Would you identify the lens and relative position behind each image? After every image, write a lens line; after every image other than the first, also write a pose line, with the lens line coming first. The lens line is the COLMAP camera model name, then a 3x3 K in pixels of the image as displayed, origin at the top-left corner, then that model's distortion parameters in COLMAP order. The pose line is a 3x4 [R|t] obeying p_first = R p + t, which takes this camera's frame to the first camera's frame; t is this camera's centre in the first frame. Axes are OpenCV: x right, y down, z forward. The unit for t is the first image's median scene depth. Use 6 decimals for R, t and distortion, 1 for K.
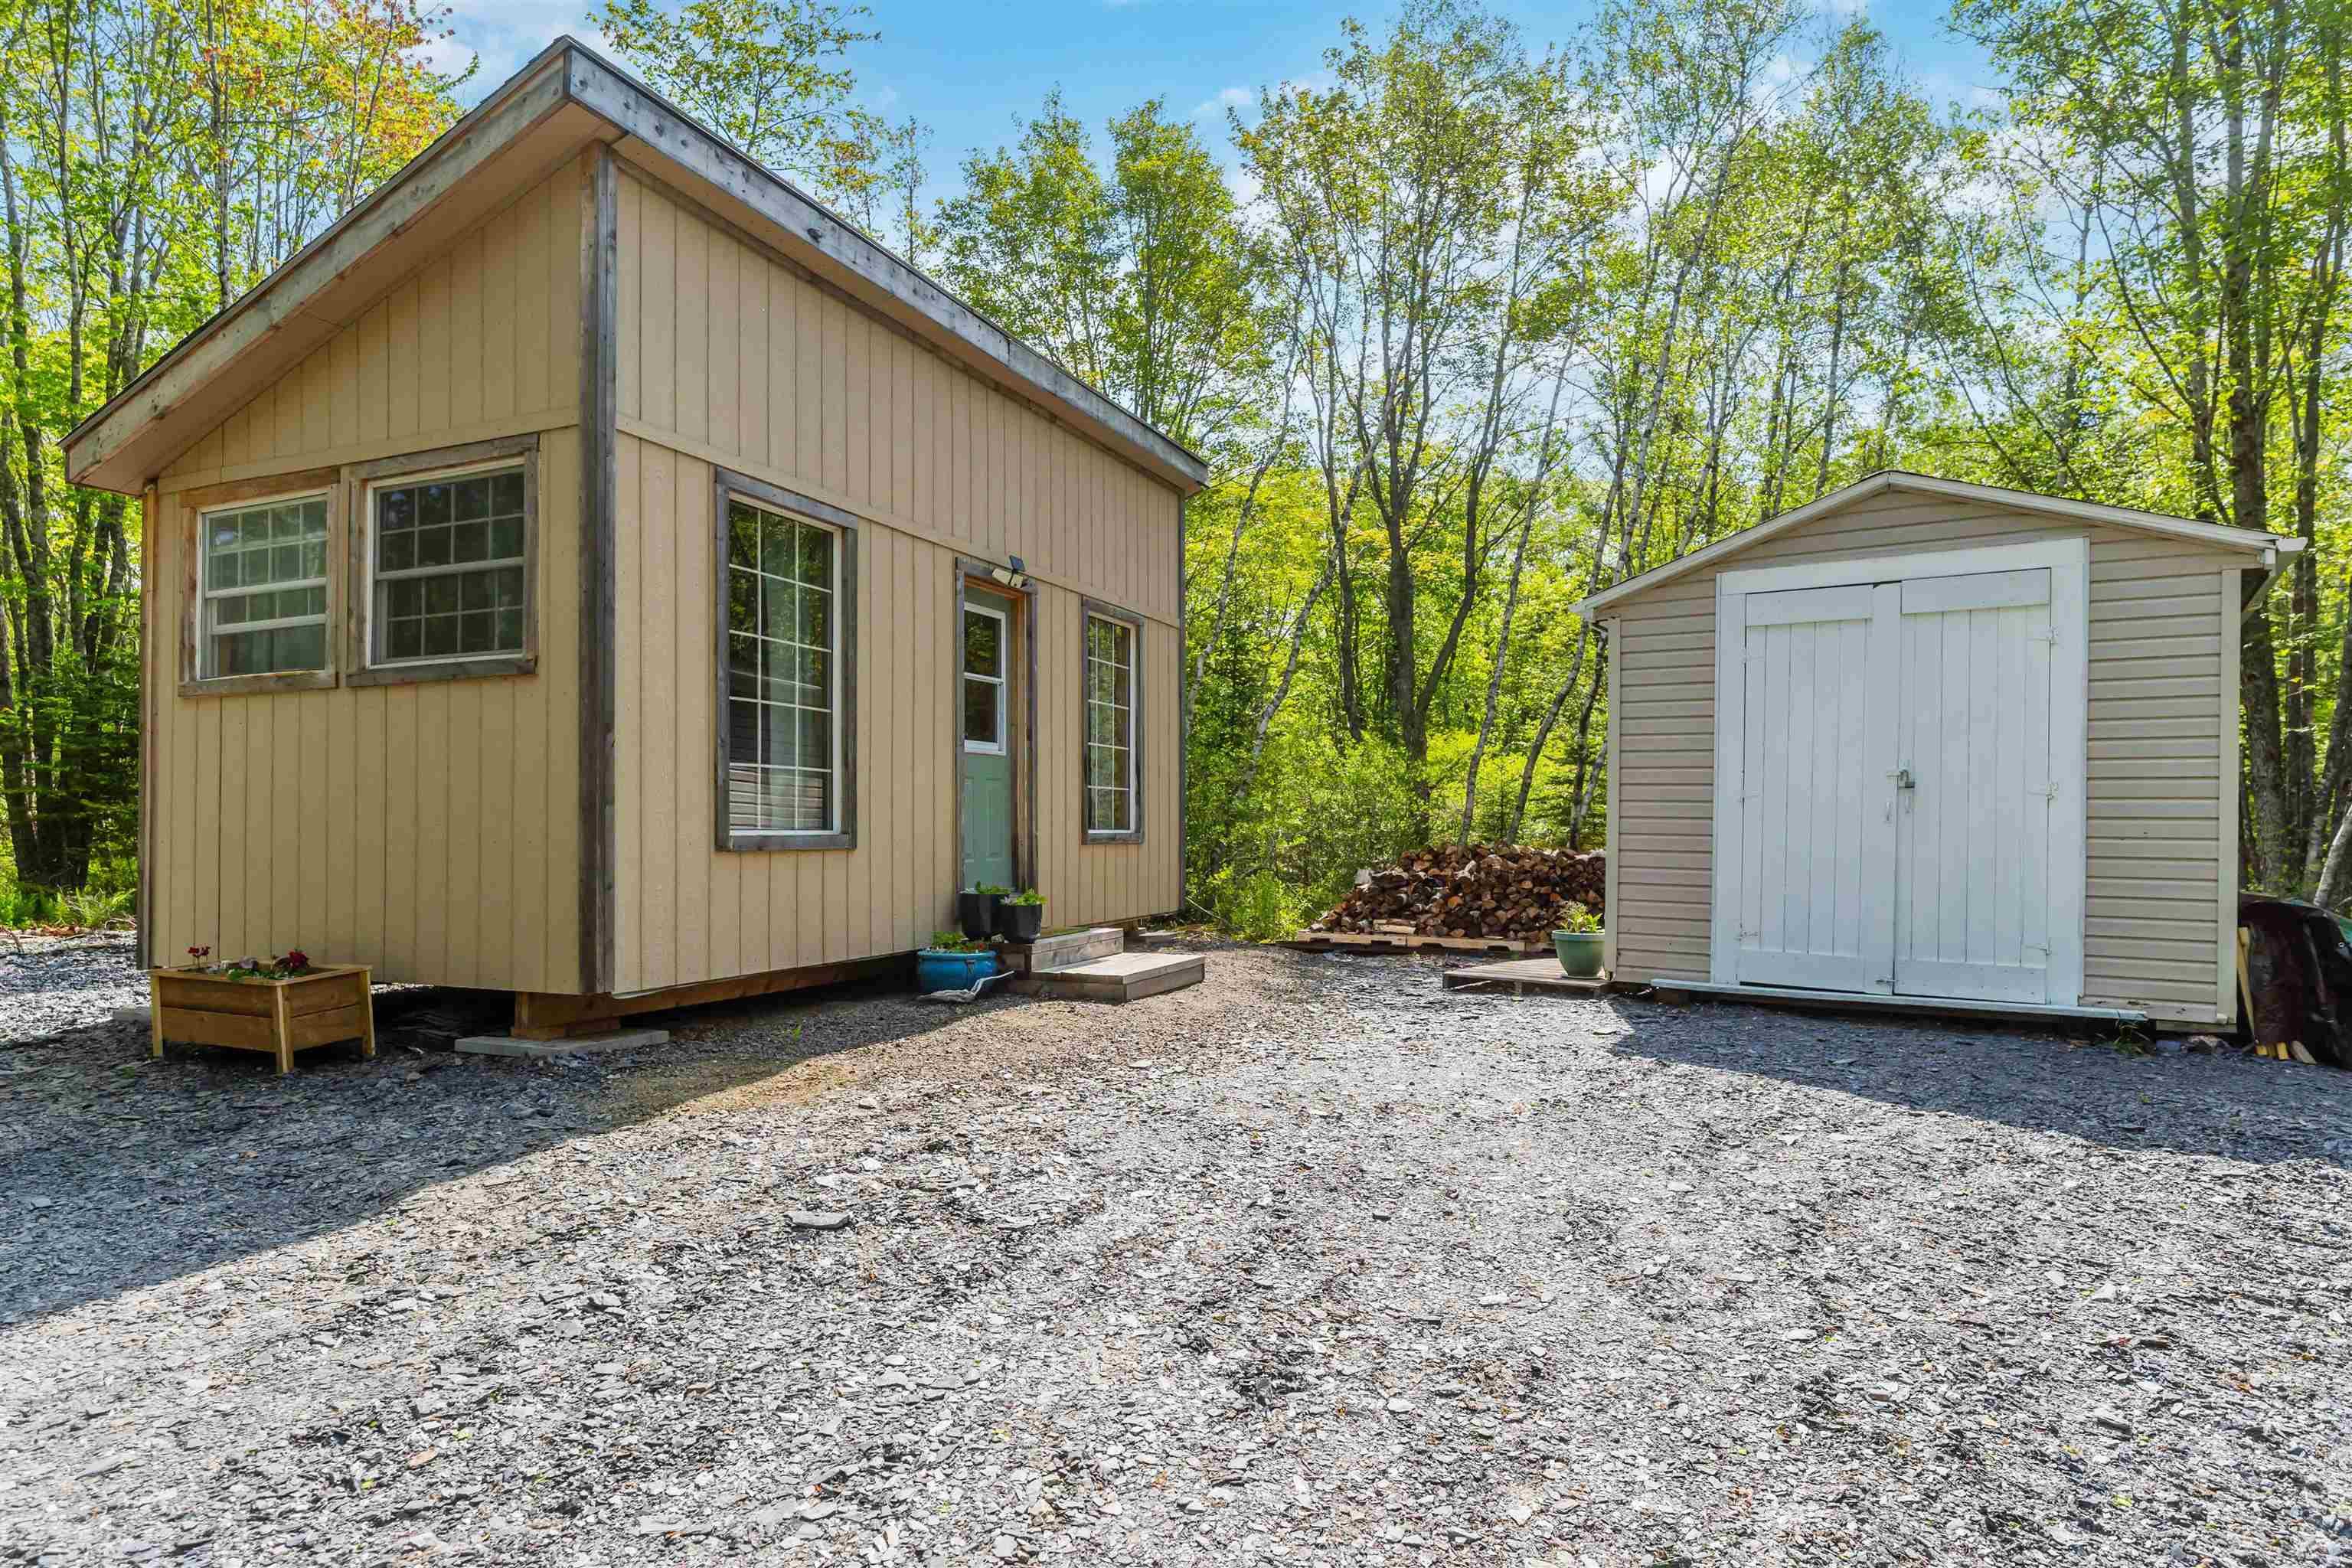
lens RADIAL K [[1378.9, 0, 1186.6], [0, 1378.9, 833.5], [0, 0, 1]] dist [-0.047140, -0.001741]
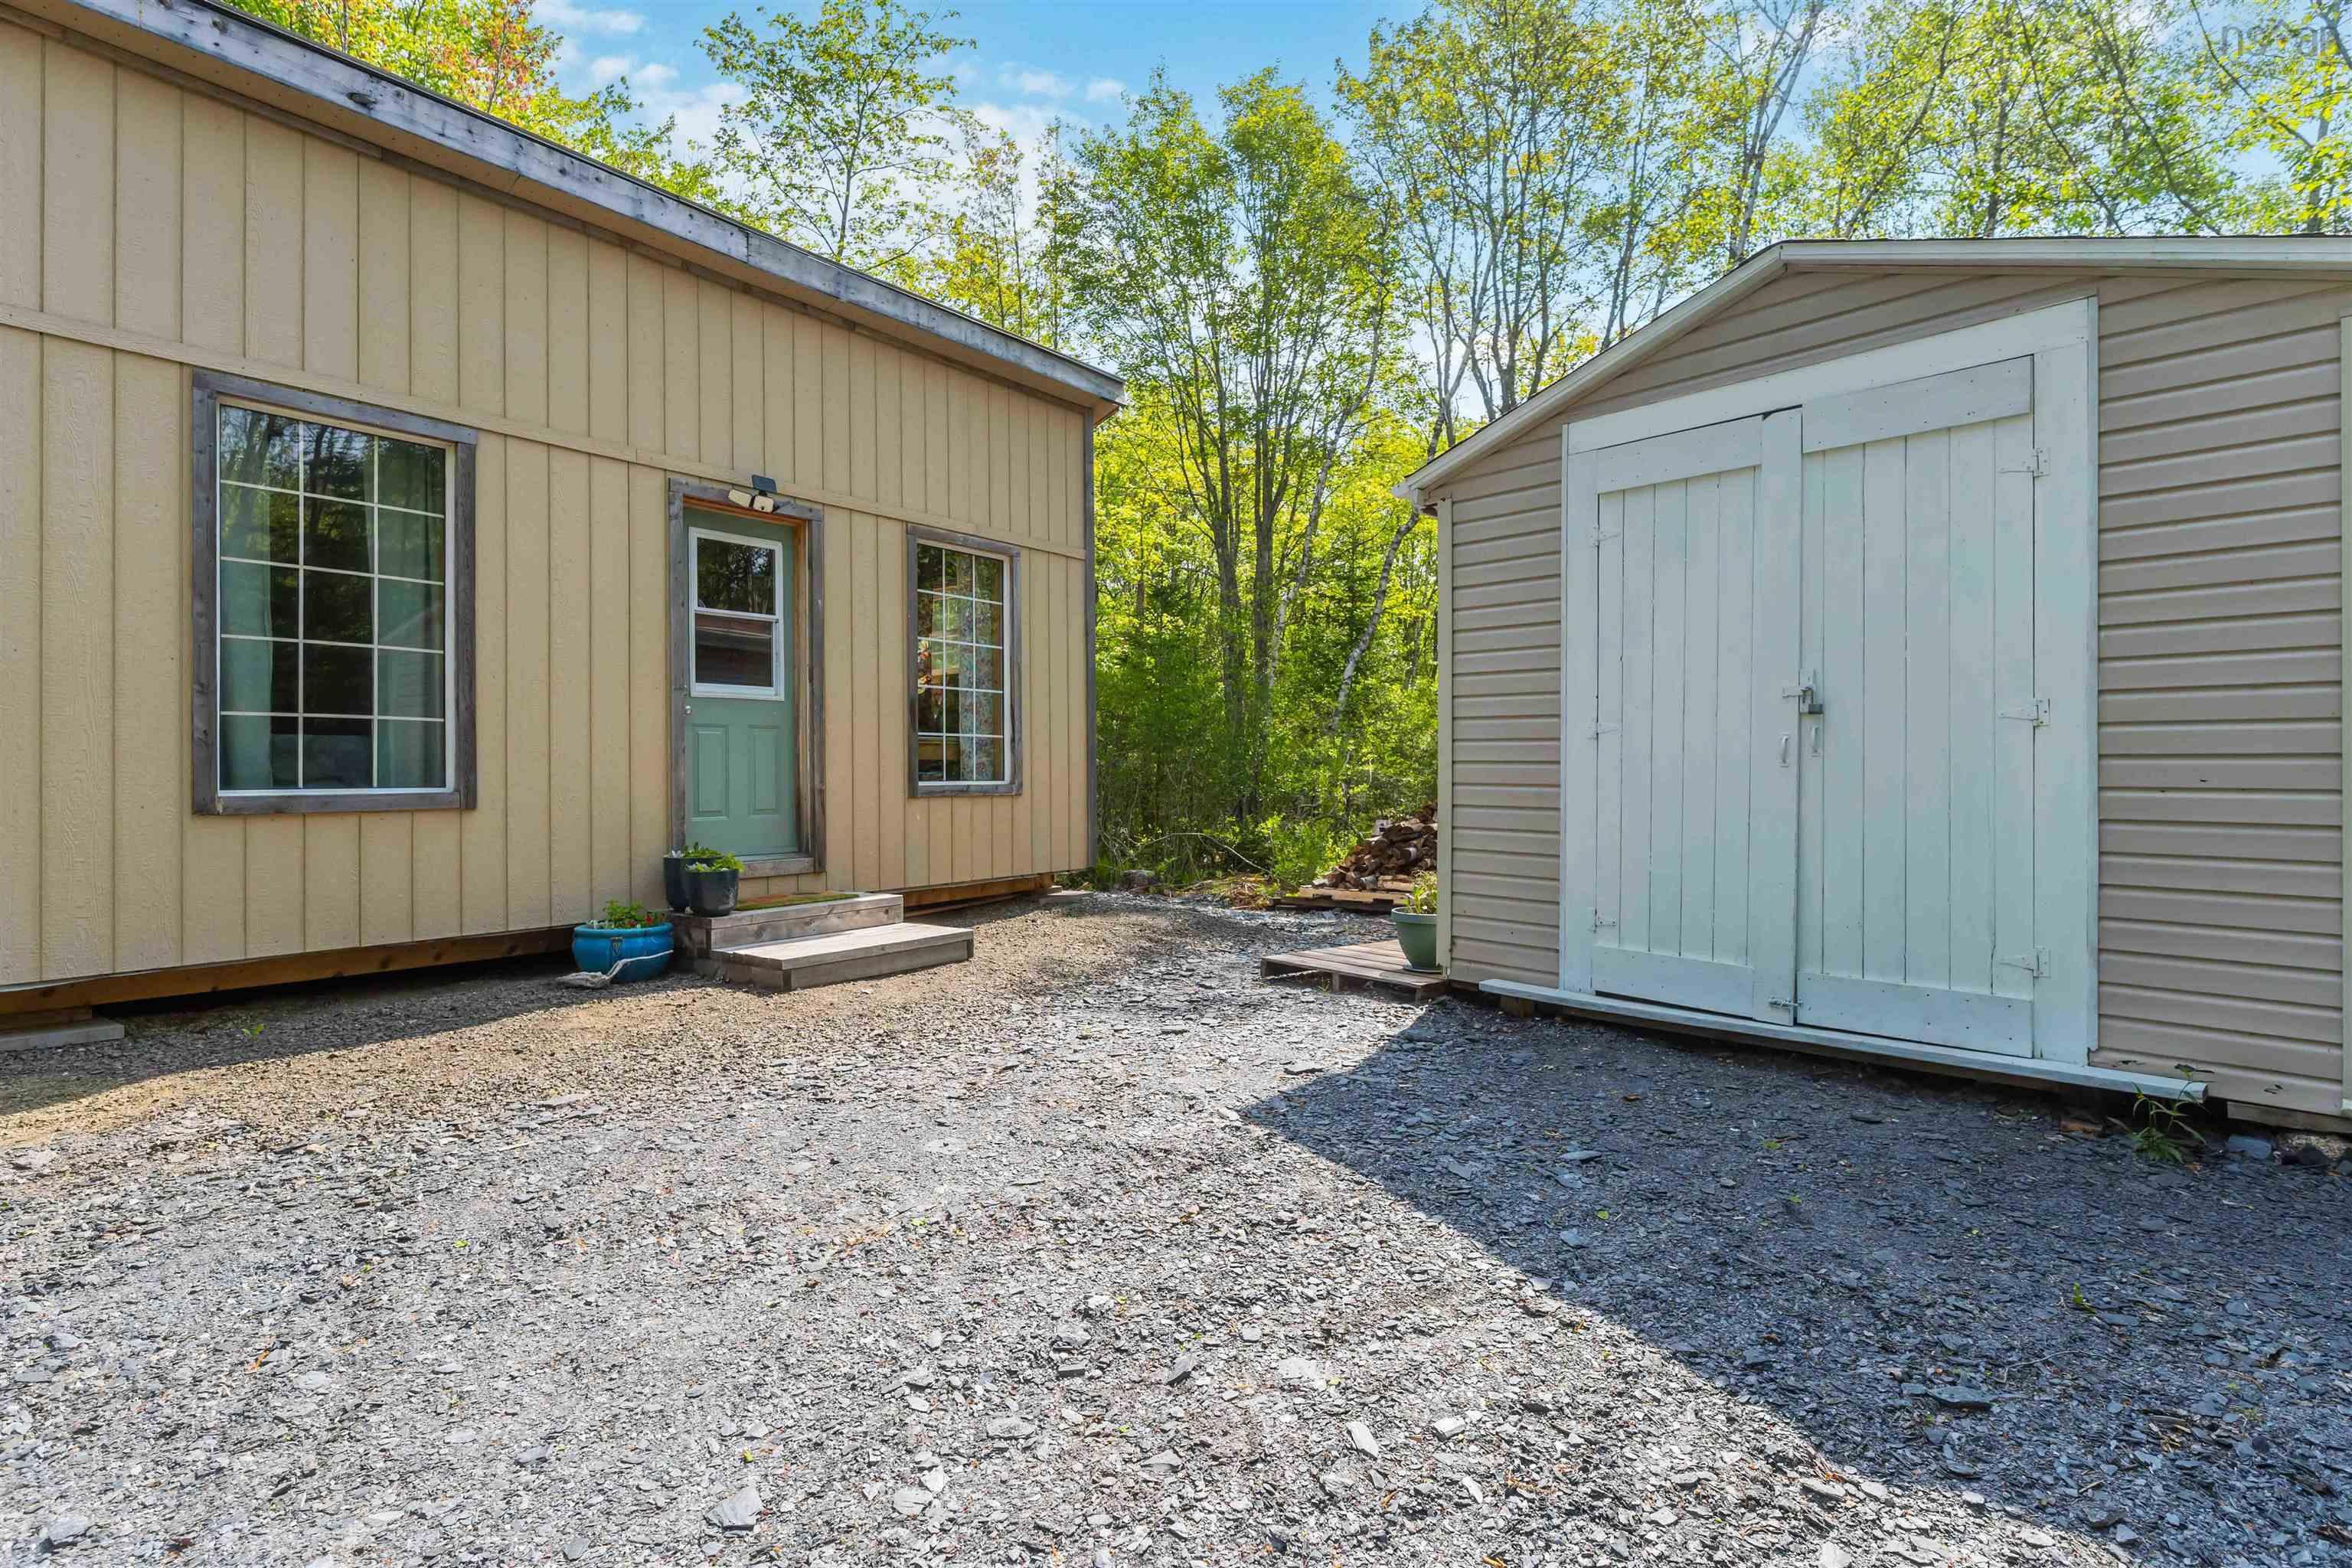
lens RADIAL K [[1226.7, 0, 1142.5], [0, 1226.7, 772.3], [0, 0, 1]] dist [-0.027330, 0.001654]
pose [[0.970994, -0.007954, -0.238972, 0.323002], [0.006659, 0.999958, -0.006228, -0.003399], [0.239012, 0.004456, 0.971006, 0.314711]]
